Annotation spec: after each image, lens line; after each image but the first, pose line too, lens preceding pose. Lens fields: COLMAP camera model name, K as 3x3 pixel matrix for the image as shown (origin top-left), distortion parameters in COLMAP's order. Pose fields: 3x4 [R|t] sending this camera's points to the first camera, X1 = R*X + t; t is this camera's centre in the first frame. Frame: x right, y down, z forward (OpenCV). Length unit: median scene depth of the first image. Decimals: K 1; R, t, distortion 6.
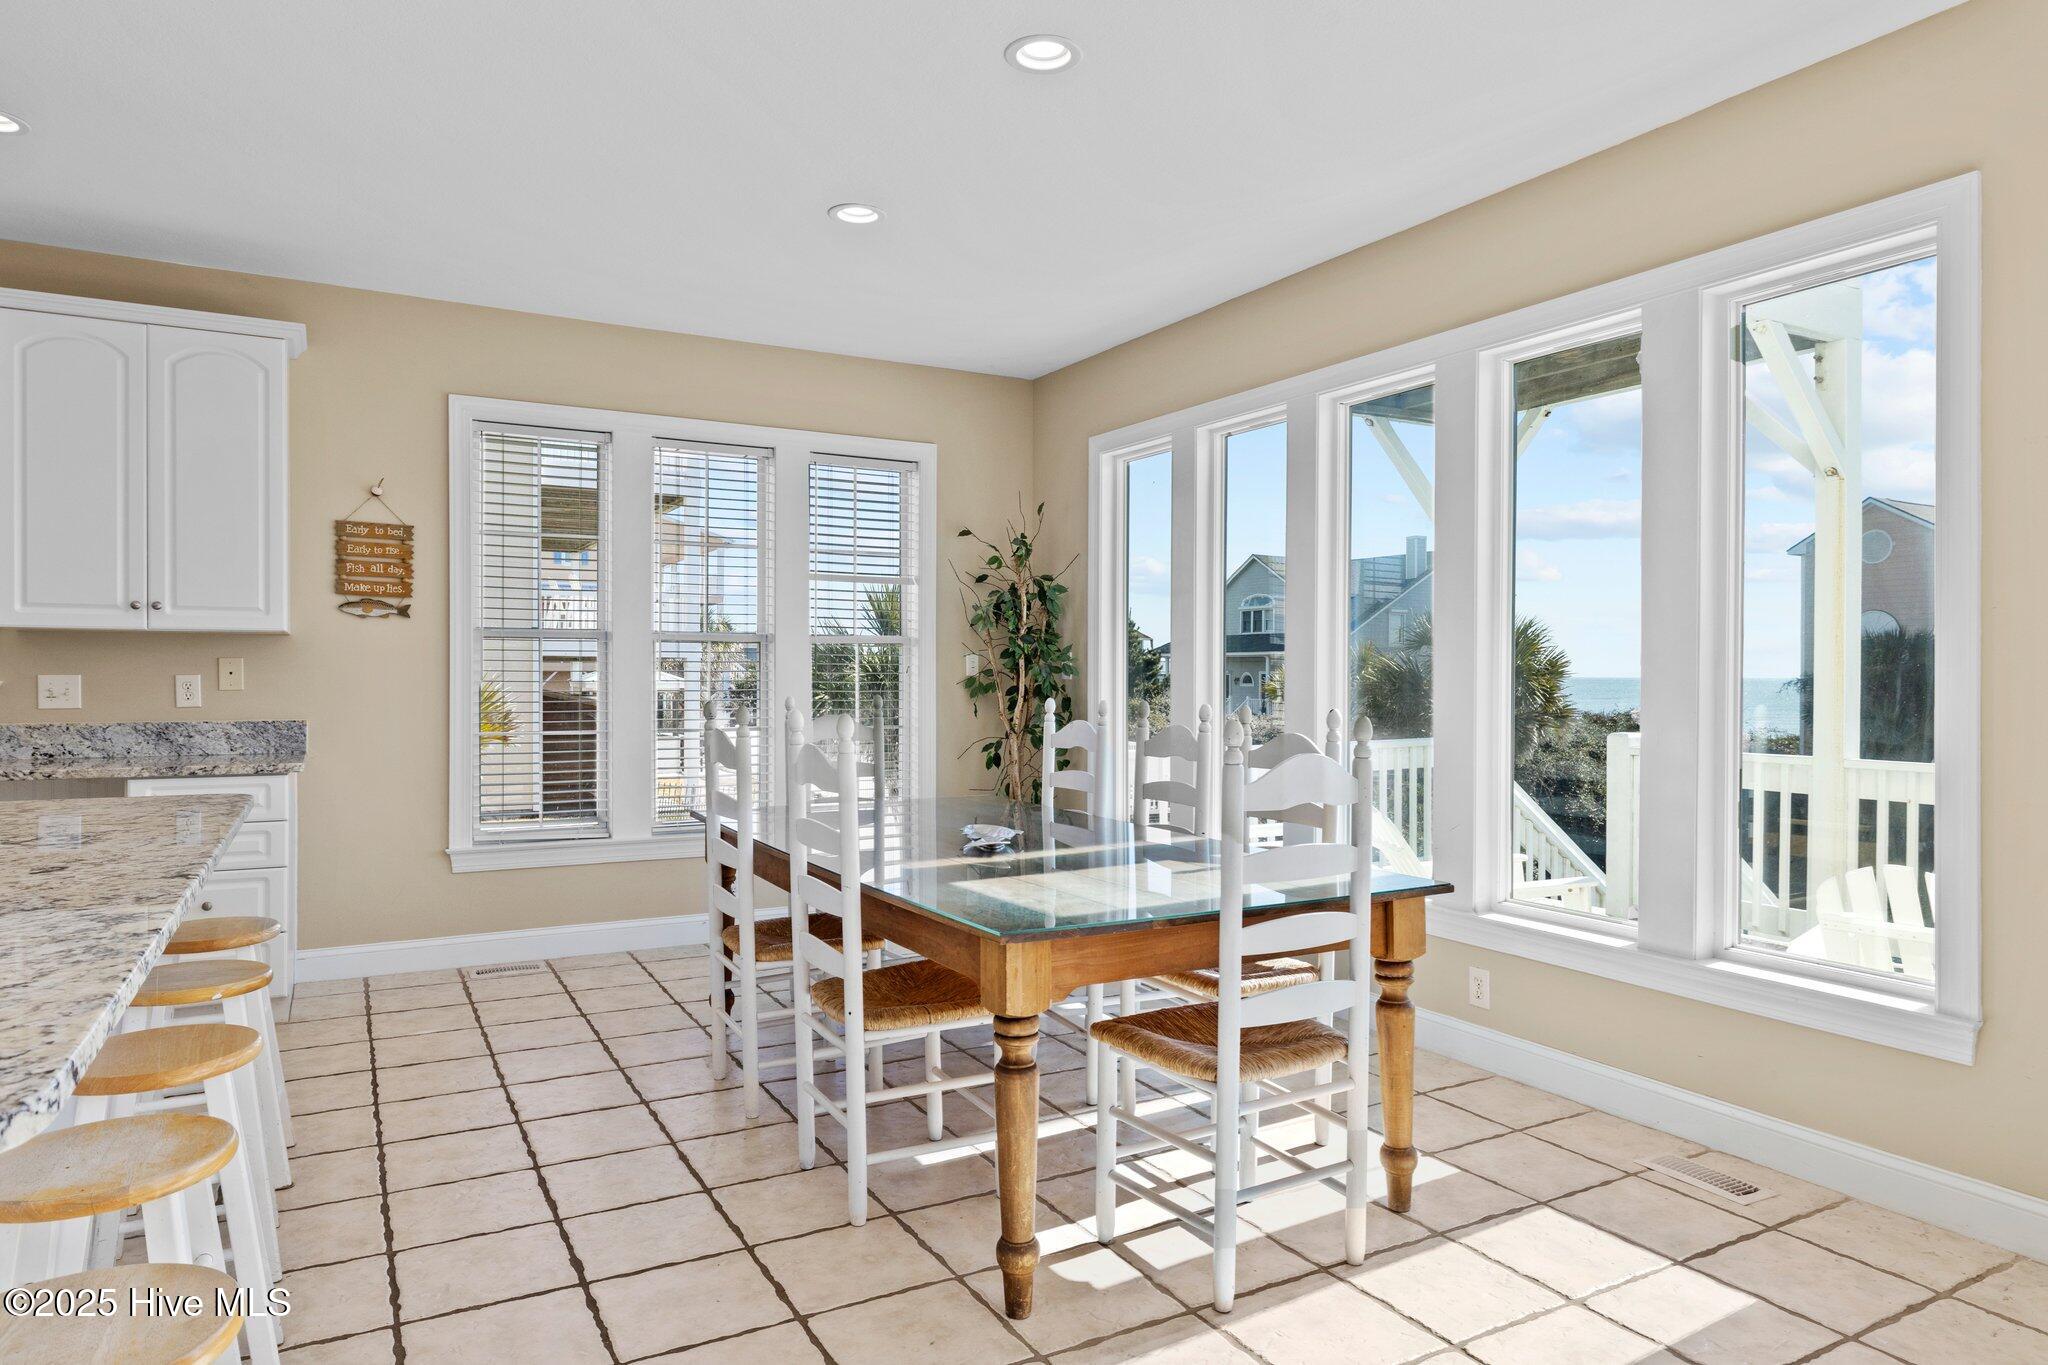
lens RADIAL K [[1233.7, 0, 1029.3], [0, 1233.7, 683.1], [0, 0, 1]] dist [-0.005781, -0.001480]
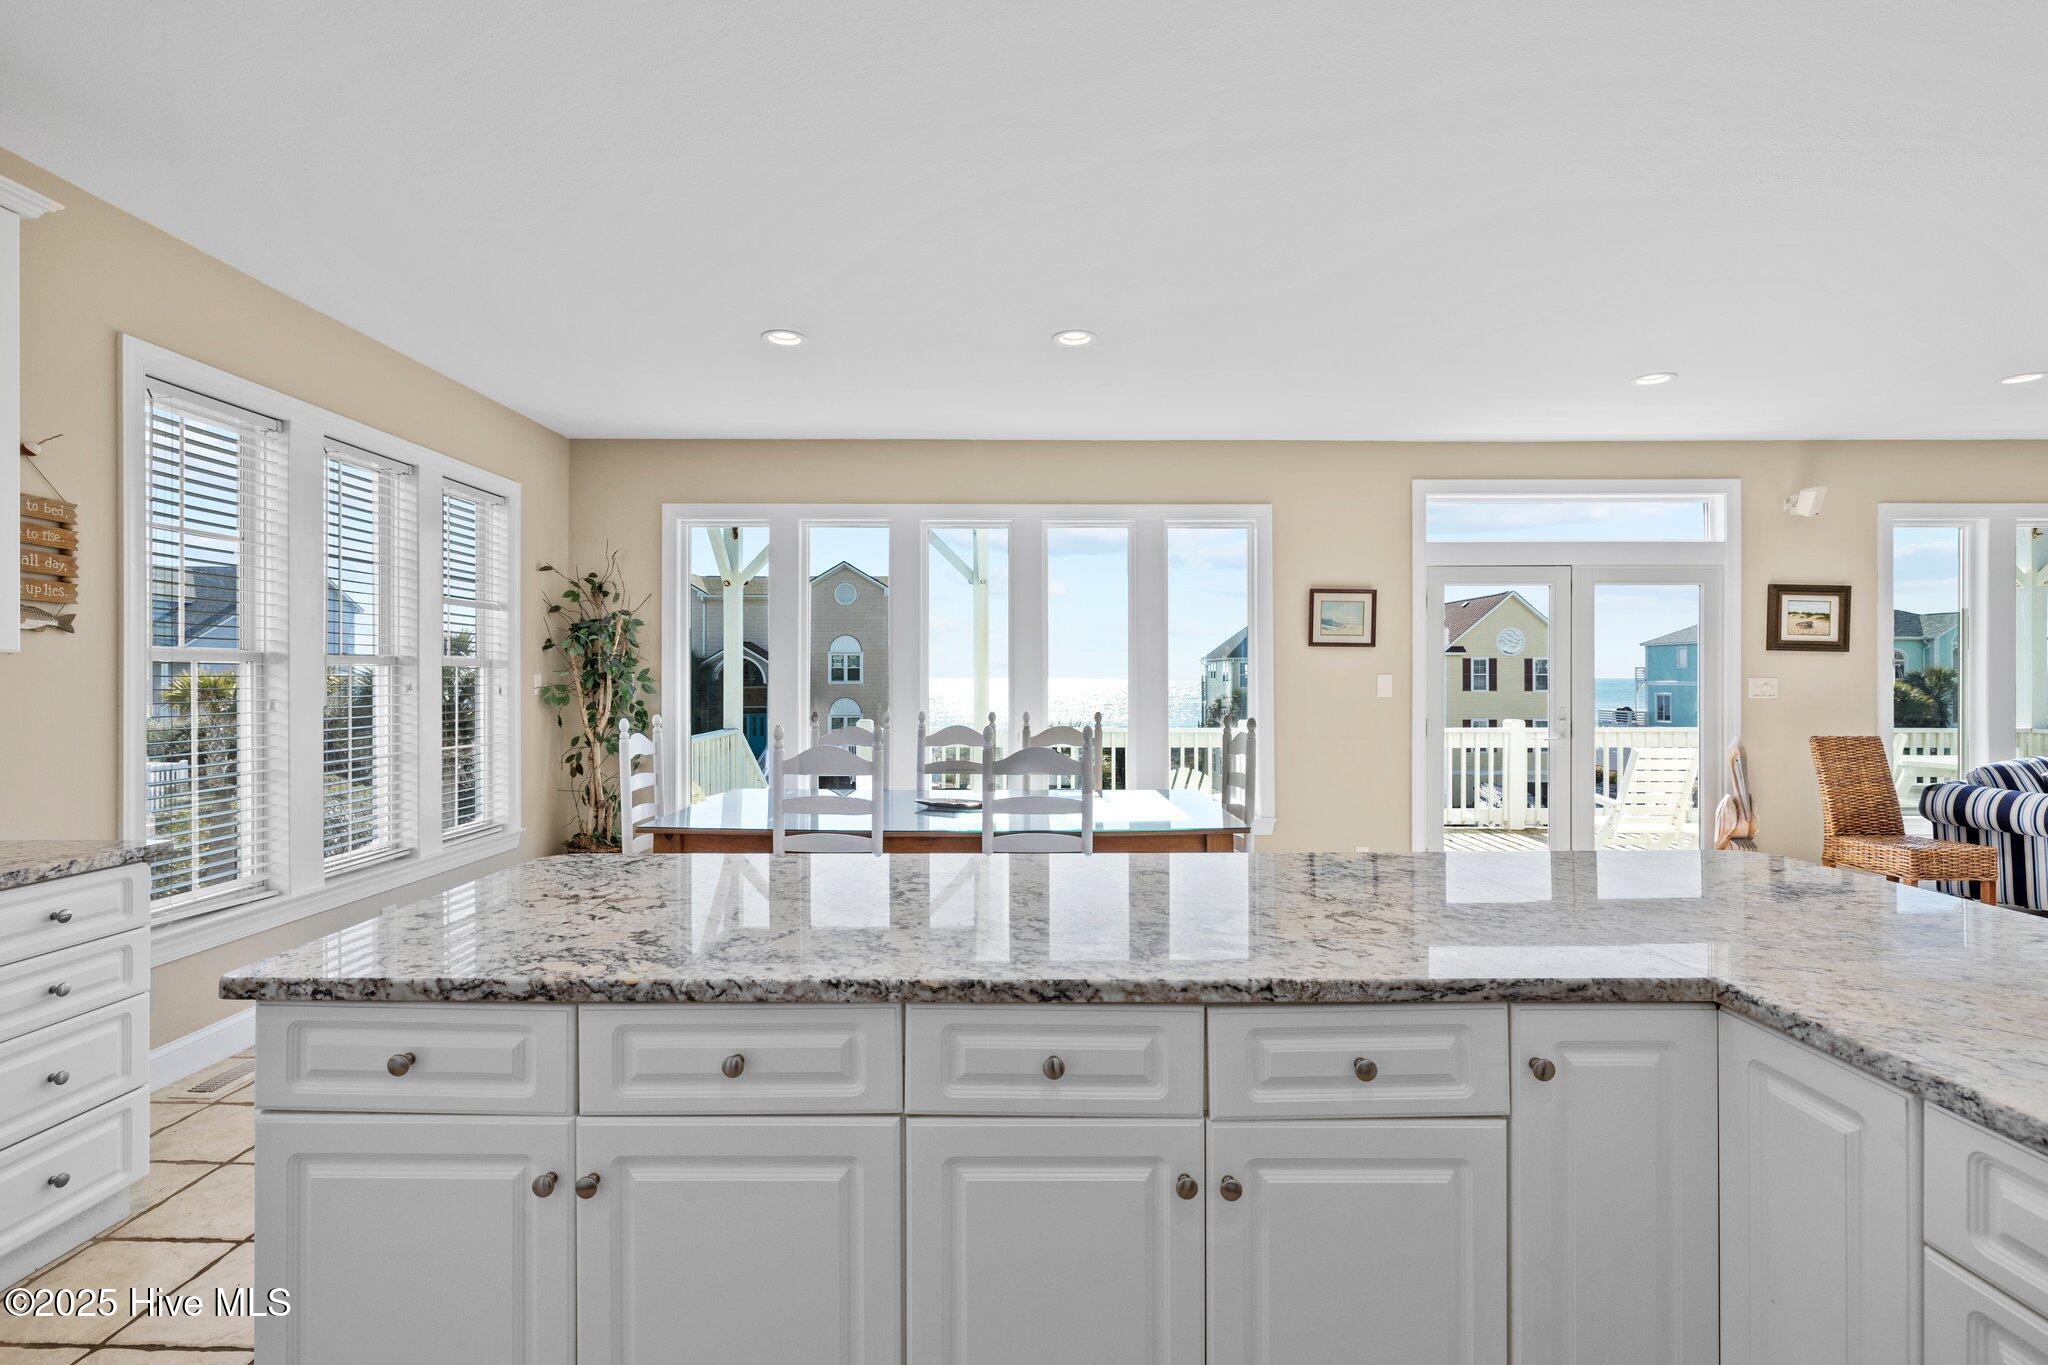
lens RADIAL K [[937.6, 0, 1036.5], [0, 937.6, 671.2], [0, 0, 1]] dist [-0.007927, 0.000739]
pose [[0.488001, 0.007193, 0.872813, -0.587222], [0.000554, 0.999963, -0.008551, -0.021247], [-0.872843, 0.004656, 0.487979, 0.206587]]
